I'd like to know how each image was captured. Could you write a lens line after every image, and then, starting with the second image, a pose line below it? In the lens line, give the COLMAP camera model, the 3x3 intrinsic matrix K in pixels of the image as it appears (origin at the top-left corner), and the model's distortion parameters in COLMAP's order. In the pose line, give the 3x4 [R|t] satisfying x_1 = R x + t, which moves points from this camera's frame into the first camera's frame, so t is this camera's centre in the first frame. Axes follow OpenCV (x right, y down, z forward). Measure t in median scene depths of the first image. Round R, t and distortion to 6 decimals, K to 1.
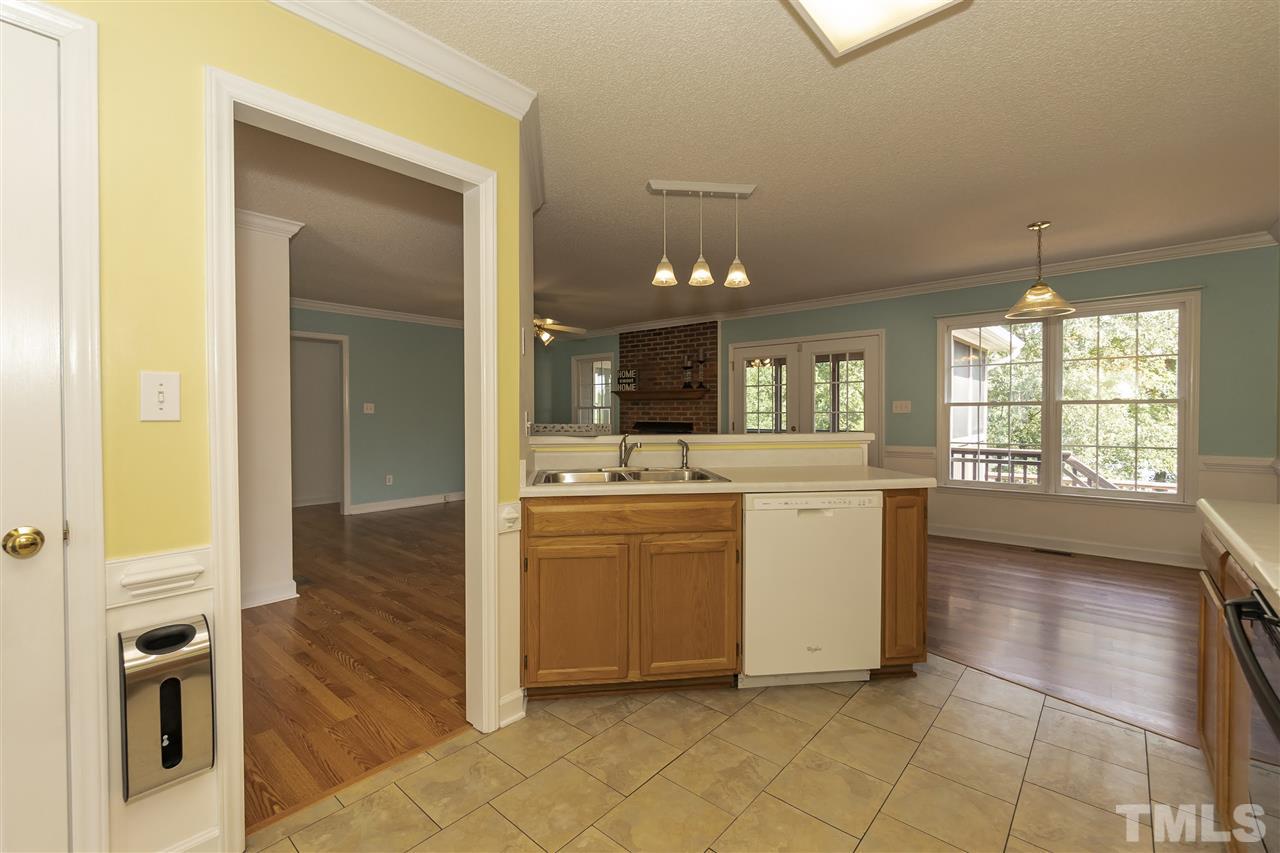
lens RADIAL K [[554.6, 0, 620.1], [0, 554.6, 421.2], [0, 0, 1]] dist [-0.001809, 0.000053]
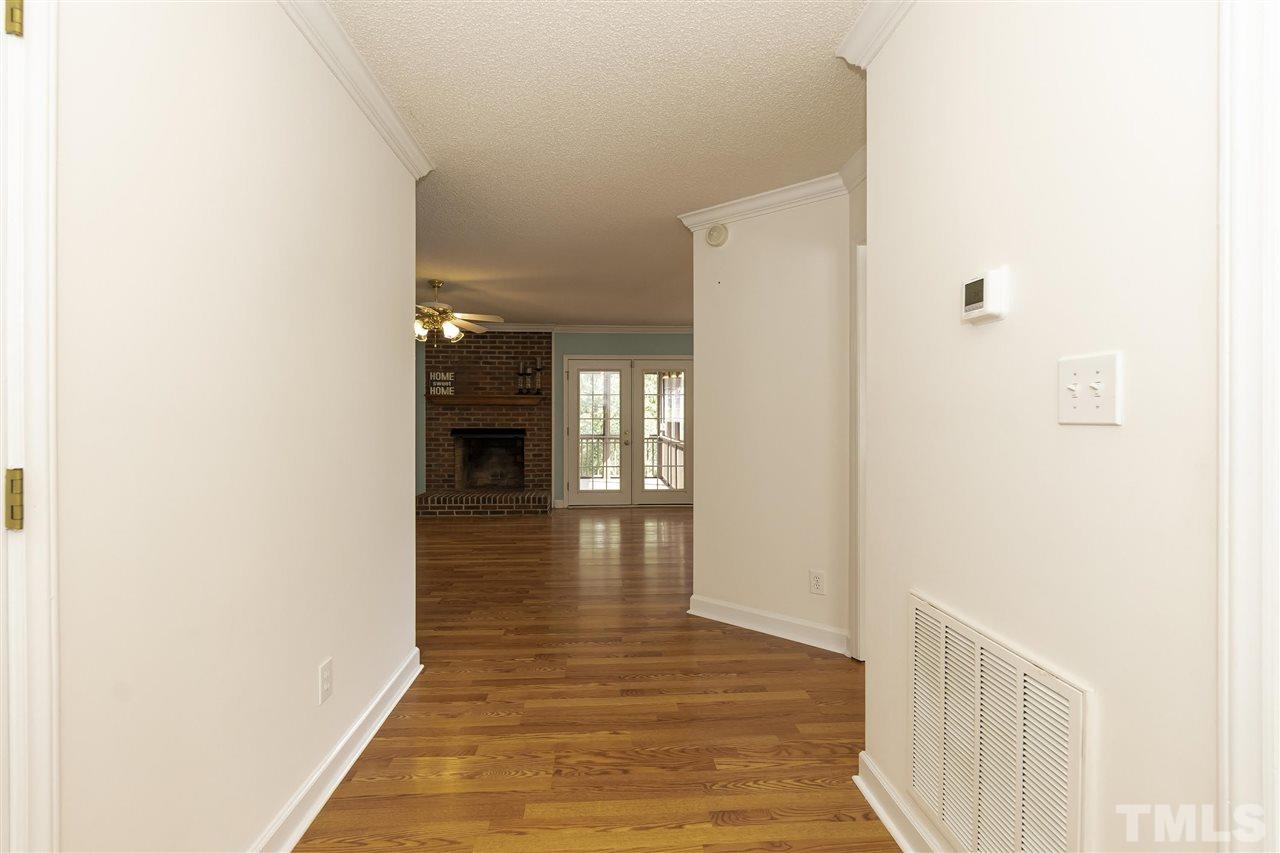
lens RADIAL K [[554.6, 0, 635.1], [0, 554.6, 421.8], [0, 0, 1]] dist [-0.001809, 0.000053]
pose [[0.701068, -0.002344, 0.713090, -0.473259], [0.009387, 0.999938, -0.005942, -0.001276], [-0.713032, 0.010860, 0.701047, 0.145647]]
